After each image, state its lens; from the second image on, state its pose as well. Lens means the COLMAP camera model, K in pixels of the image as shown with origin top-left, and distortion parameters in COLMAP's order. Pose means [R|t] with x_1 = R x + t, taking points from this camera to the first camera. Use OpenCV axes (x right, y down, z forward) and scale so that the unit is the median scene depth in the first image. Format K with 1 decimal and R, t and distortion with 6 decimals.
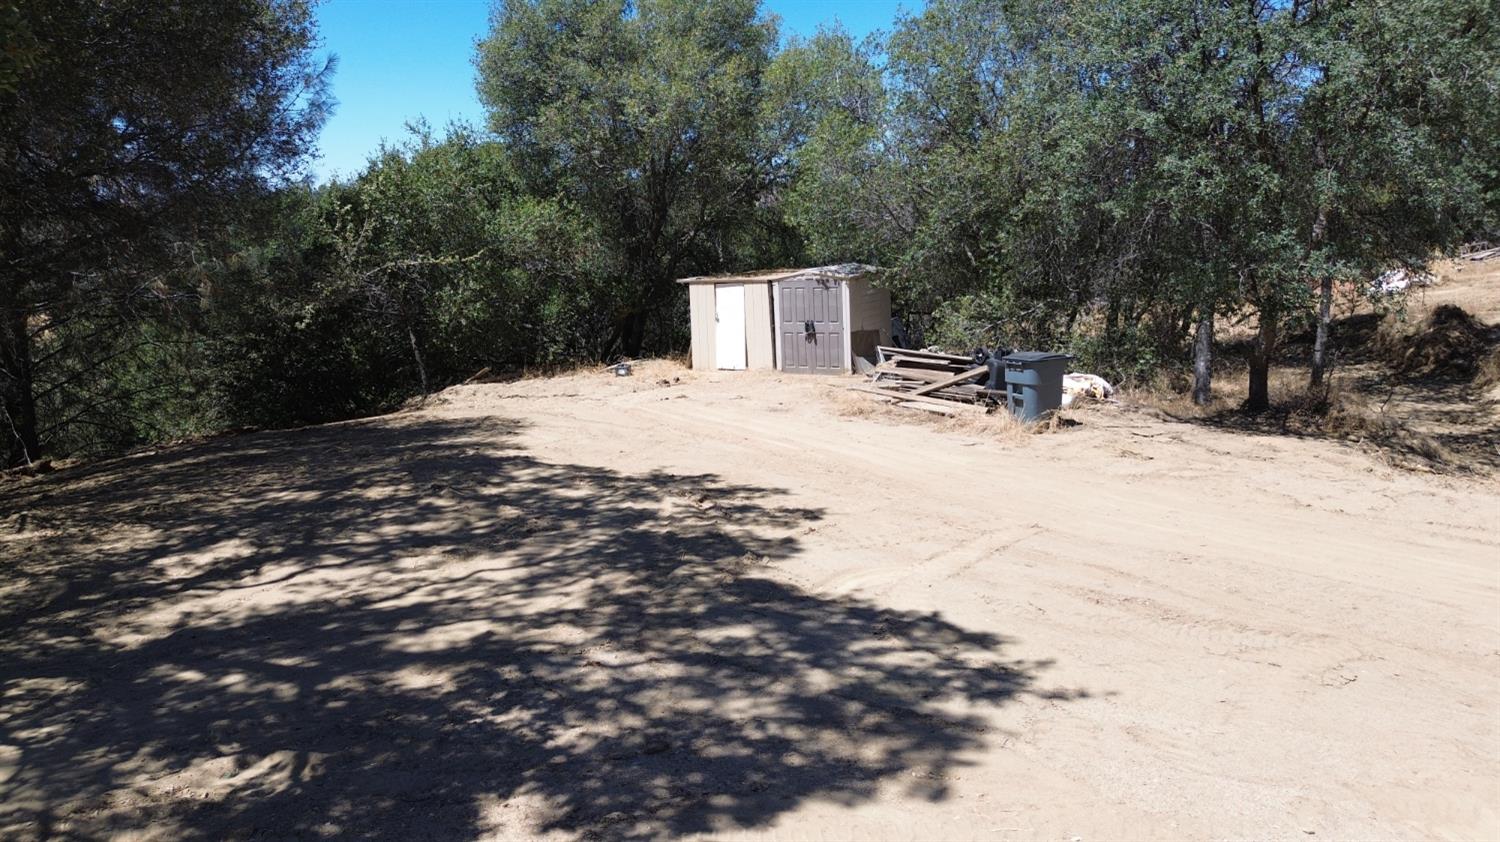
lens RADIAL K [[1055.9, 0, 751.7], [0, 1055.9, 423.4], [0, 0, 1]] dist [0.063125, -0.063469]
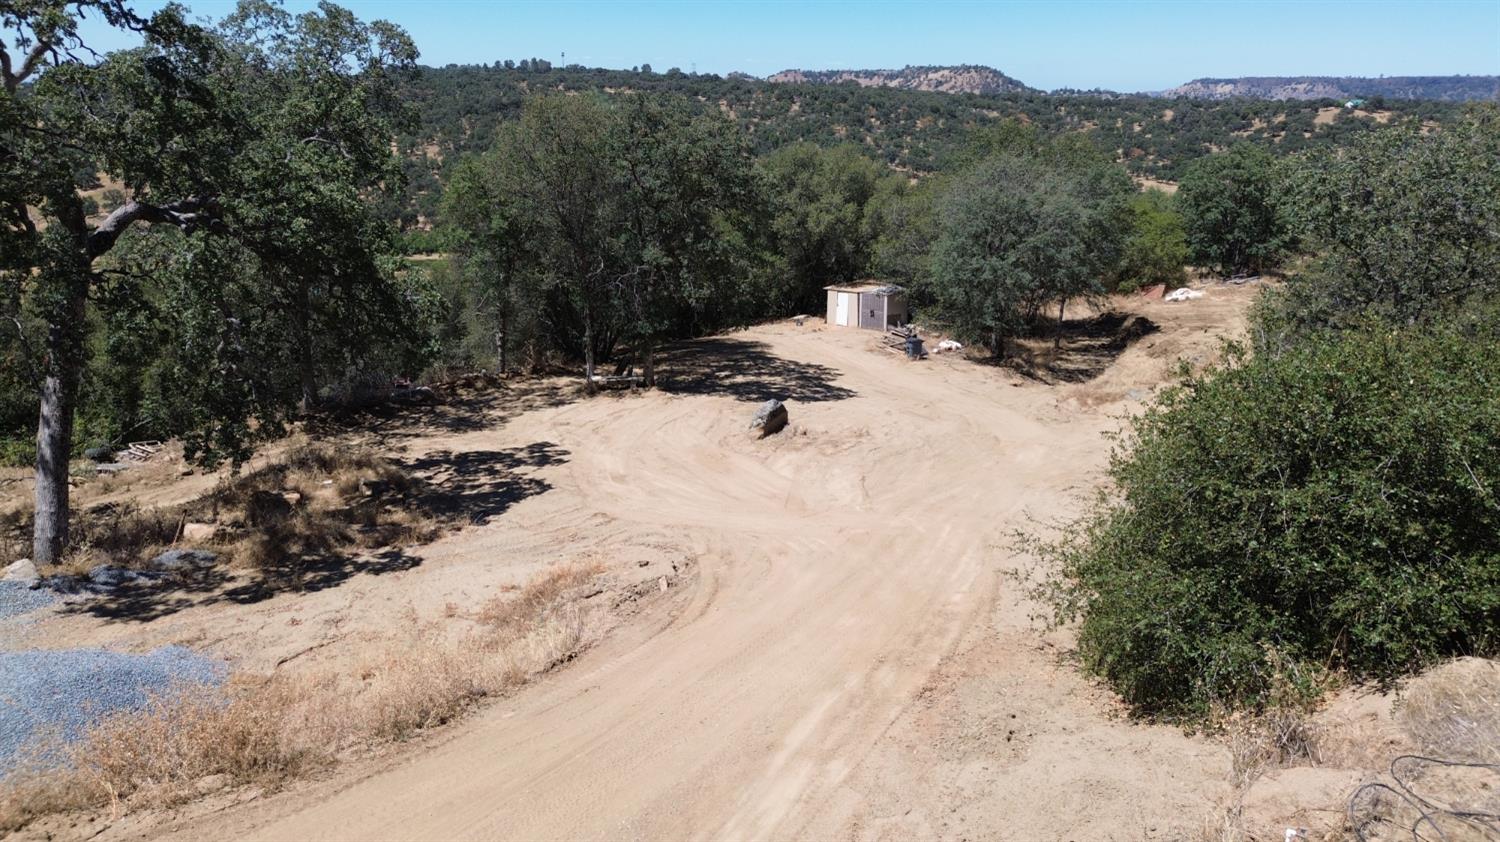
lens RADIAL K [[1055.9, 0, 741.1], [0, 1055.9, 417.0], [0, 0, 1]] dist [0.063125, -0.063469]
pose [[0.984853, 0.077766, -0.154973, 0.160988], [-0.062281, 0.992792, 0.102395, -0.080610], [0.161819, -0.091192, 0.982598, -1.644692]]
